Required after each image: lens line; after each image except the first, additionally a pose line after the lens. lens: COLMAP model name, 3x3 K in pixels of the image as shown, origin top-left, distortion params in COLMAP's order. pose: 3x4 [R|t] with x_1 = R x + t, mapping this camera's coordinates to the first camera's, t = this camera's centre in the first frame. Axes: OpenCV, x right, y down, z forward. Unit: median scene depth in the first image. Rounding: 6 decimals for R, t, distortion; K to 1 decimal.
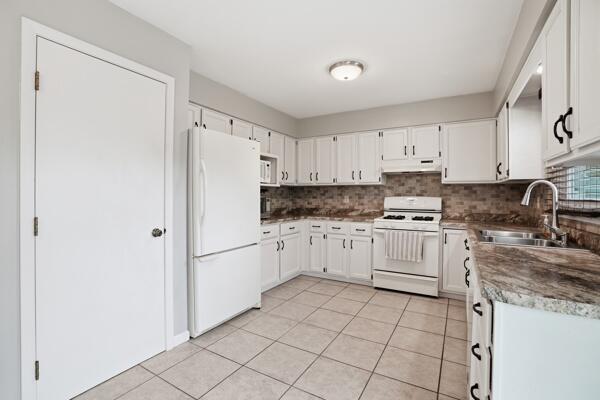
lens RADIAL K [[275.7, 0, 299.2], [0, 275.7, 198.2], [0, 0, 1]] dist [-0.042863, 0.002475]
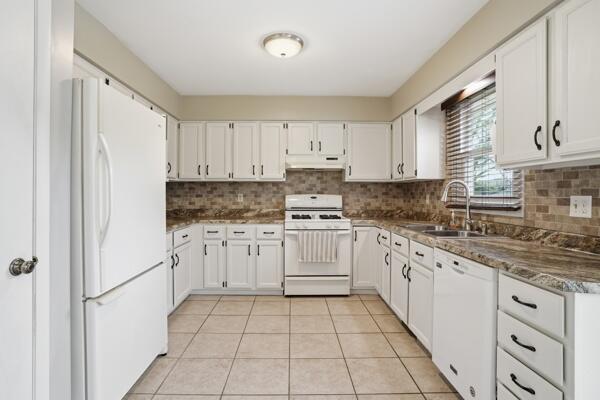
lens RADIAL K [[300.5, 0, 299.0], [0, 300.5, 196.1], [0, 0, 1]] dist [-0.029694, 0.000880]
pose [[0.857377, -0.007512, 0.514633, -0.205751], [0.007343, 0.999970, 0.002362, -0.003406], [-0.514636, 0.001753, 0.857407, 0.143456]]
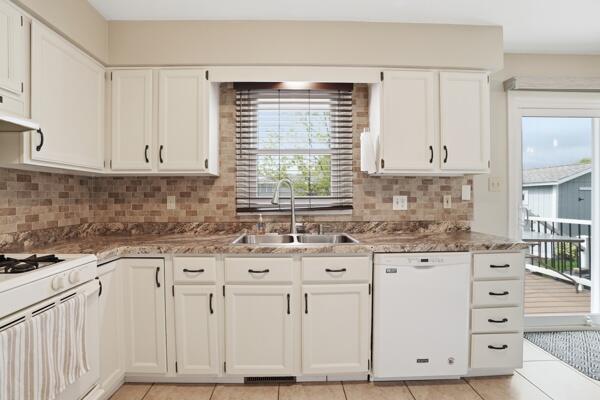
lens RADIAL K [[275.7, 0, 303.2], [0, 275.7, 199.3], [0, 0, 1]] dist [-0.042863, 0.002475]
pose [[-0.517819, -0.015403, 0.855351, -0.014860], [0.007991, 0.999707, 0.022840, -0.008191], [-0.855453, 0.018662, -0.517545, 0.892101]]
